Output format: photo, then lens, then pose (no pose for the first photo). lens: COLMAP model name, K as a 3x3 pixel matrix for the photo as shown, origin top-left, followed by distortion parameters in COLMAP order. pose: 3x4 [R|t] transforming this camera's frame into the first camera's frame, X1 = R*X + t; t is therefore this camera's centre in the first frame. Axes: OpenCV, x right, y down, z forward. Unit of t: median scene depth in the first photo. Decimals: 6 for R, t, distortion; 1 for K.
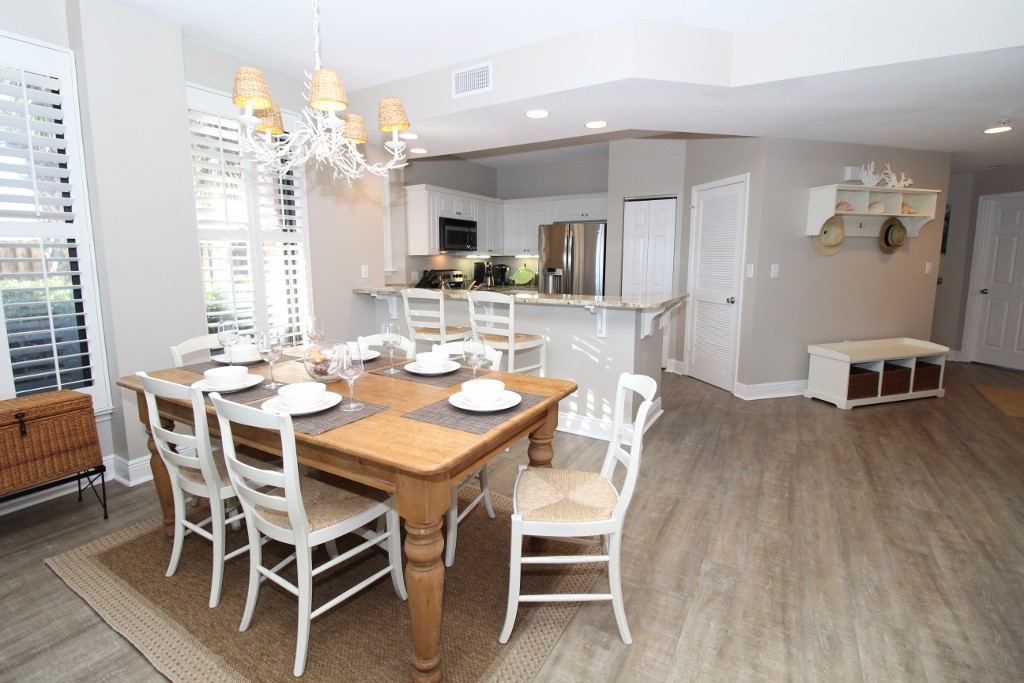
lens RADIAL K [[468.8, 0, 507.1], [0, 468.8, 323.8], [0, 0, 1]] dist [-0.001482, -0.012809]
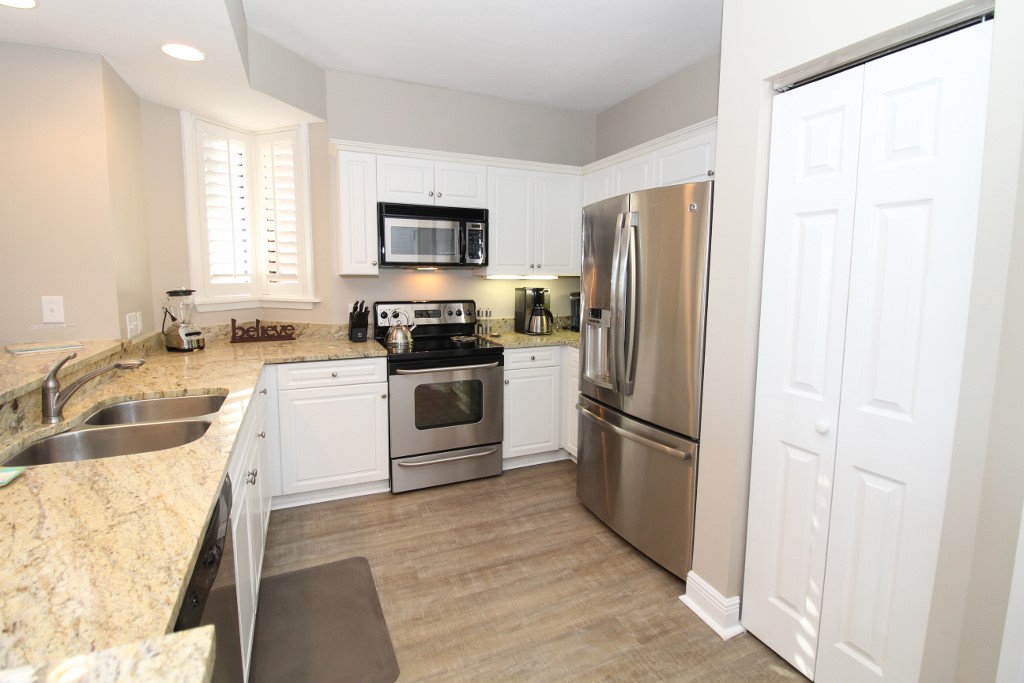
lens RADIAL K [[468.8, 0, 507.1], [0, 468.8, 323.8], [0, 0, 1]] dist [-0.001482, -0.012809]
pose [[0.804277, 0.070086, -0.590107, 0.315140], [-0.089003, 0.996027, -0.003009, -0.111856], [0.587551, 0.054942, 0.807320, 0.718570]]
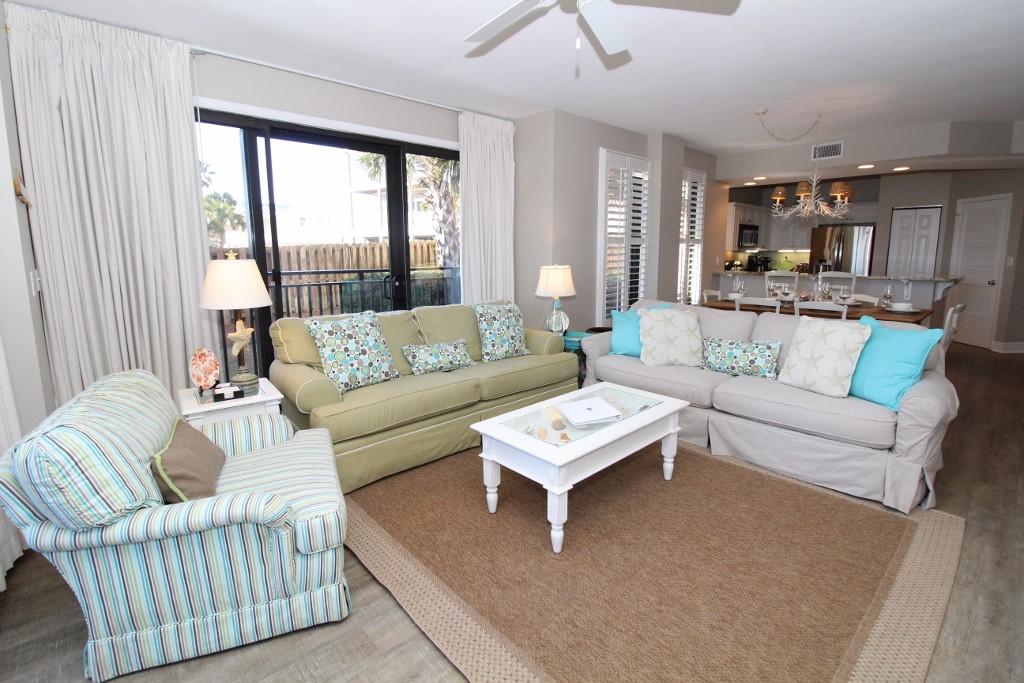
lens RADIAL K [[468.8, 0, 507.1], [0, 468.8, 323.8], [0, 0, 1]] dist [-0.001482, -0.012809]
pose [[0.953766, 0.038039, -0.298135, -0.416519], [-0.034385, 0.999256, 0.017493, 0.084062], [0.298578, -0.006433, 0.954363, -0.636169]]
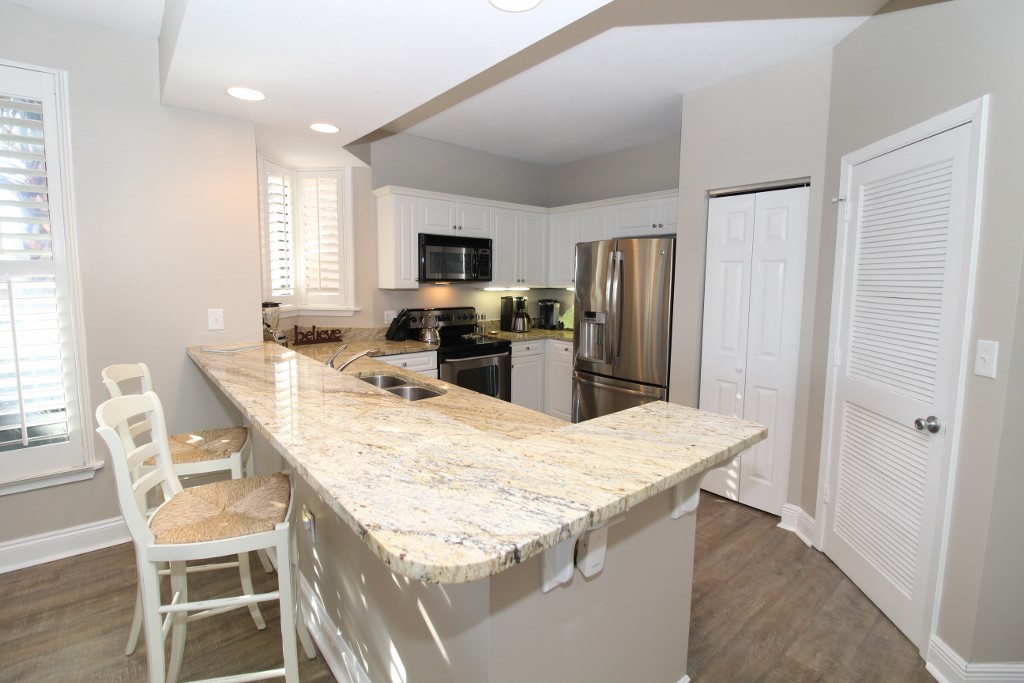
lens RADIAL K [[468.8, 0, 507.1], [0, 468.8, 323.8], [0, 0, 1]] dist [-0.001482, -0.012809]
pose [[0.938903, 0.042679, -0.341526, 0.235228], [-0.057299, 0.997817, -0.032832, -0.086803], [0.339379, 0.050395, 0.939299, 0.435078]]
